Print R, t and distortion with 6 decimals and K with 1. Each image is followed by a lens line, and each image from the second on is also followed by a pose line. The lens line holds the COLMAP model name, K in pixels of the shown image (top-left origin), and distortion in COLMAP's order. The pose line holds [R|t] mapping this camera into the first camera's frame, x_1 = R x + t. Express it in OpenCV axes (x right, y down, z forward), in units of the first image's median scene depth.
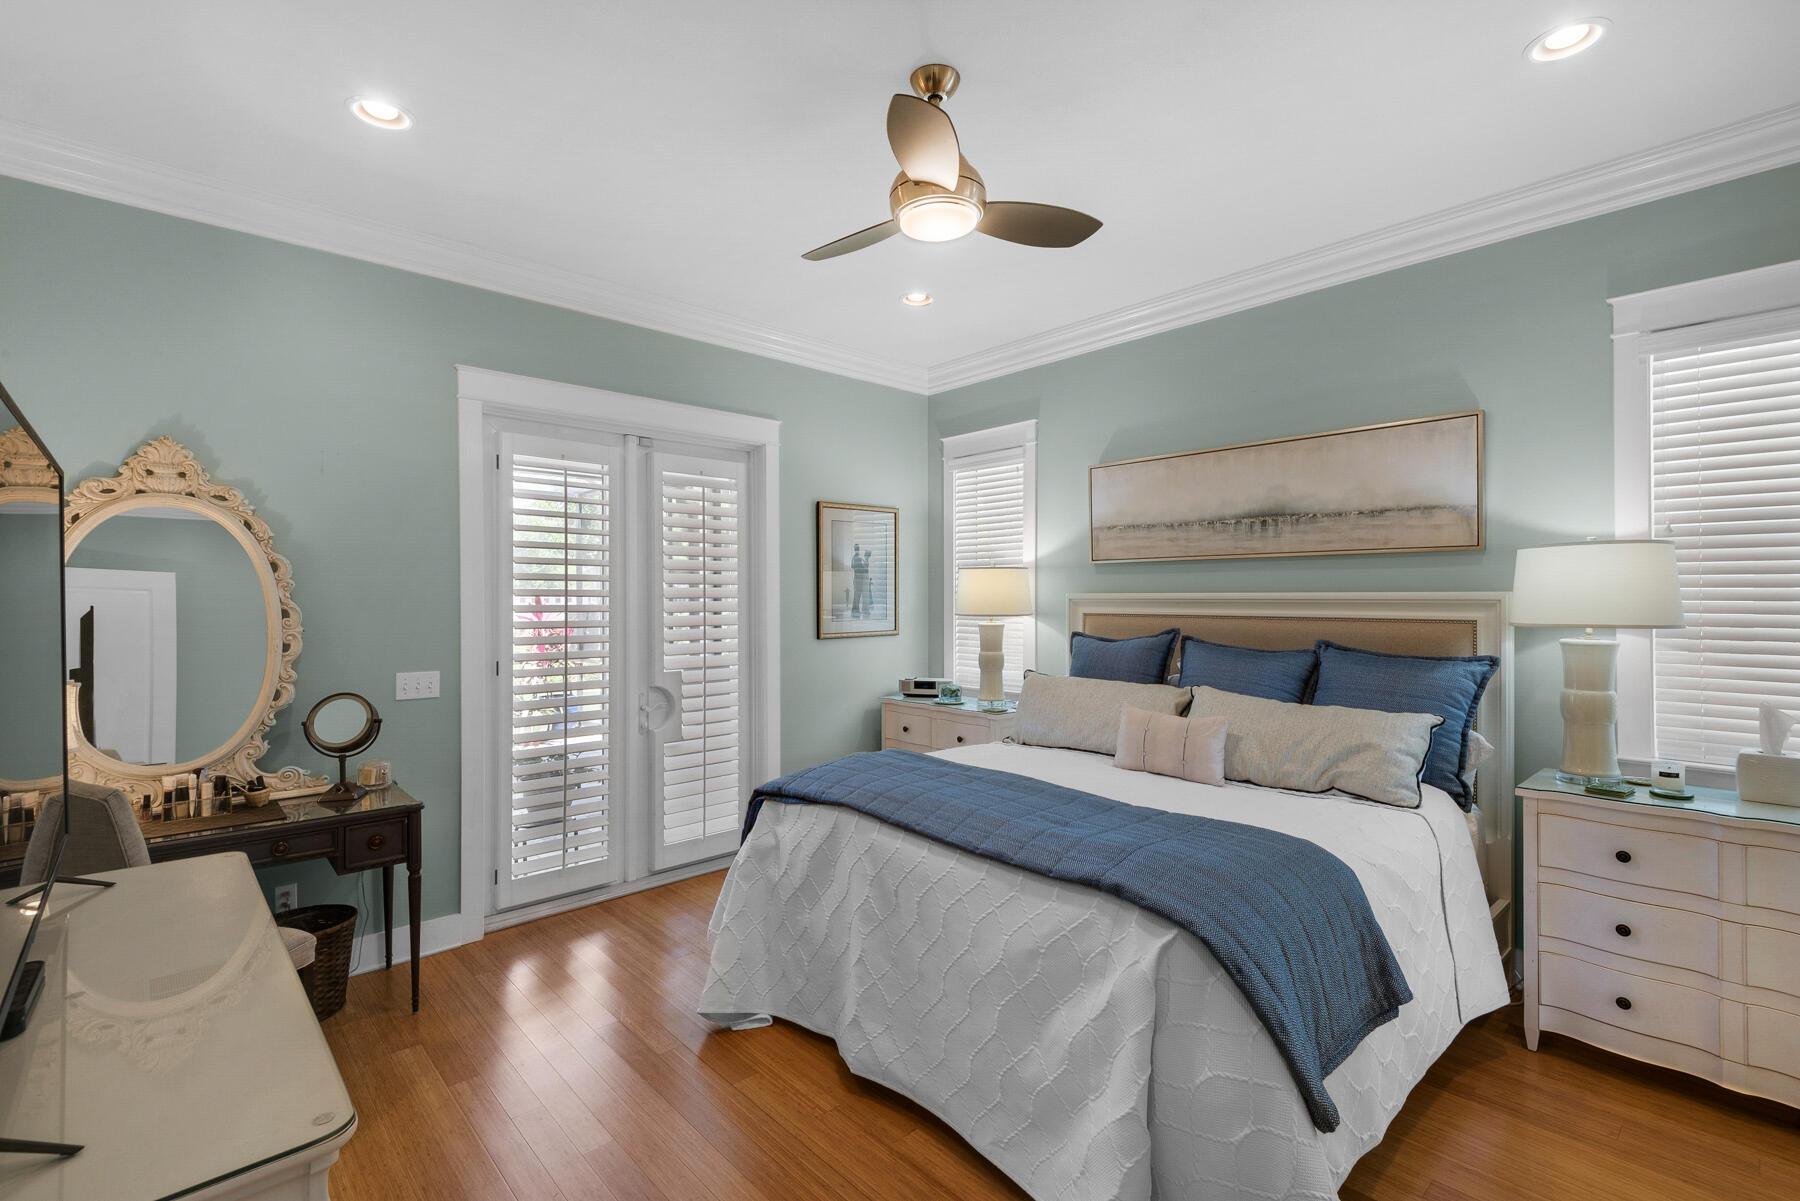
lens RADIAL K [[800.5, 0, 900.0], [0, 800.5, 600.5], [0, 0, 1]] dist [-0.003101, -0.000371]
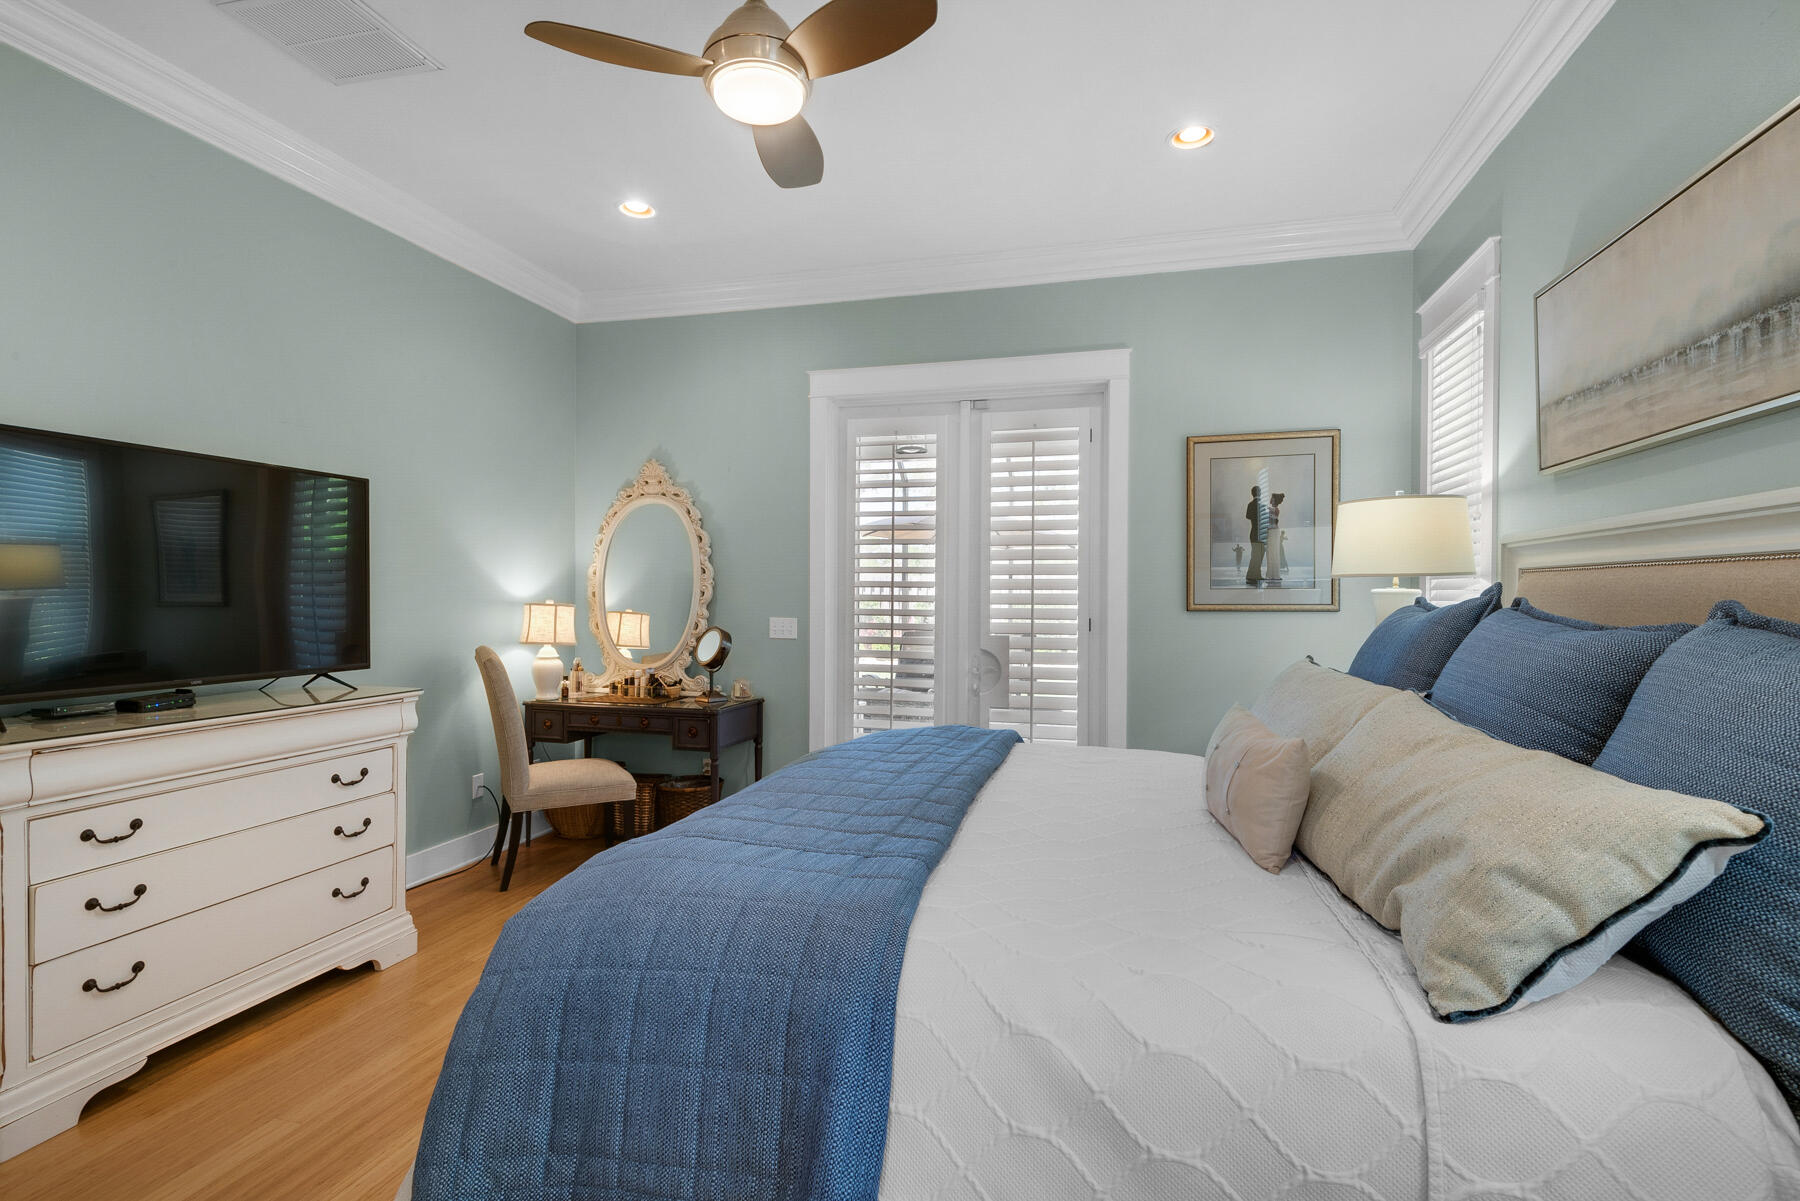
lens RADIAL K [[838.1, 0, 900.8], [0, 838.1, 596.0], [0, 0, 1]] dist [0.008175, -0.012003]
pose [[0.533647, 0.006989, -0.845678, 0.589570], [-0.009428, 0.999953, 0.002315, 0.045561], [0.845655, 0.006737, 0.533688, 0.404947]]
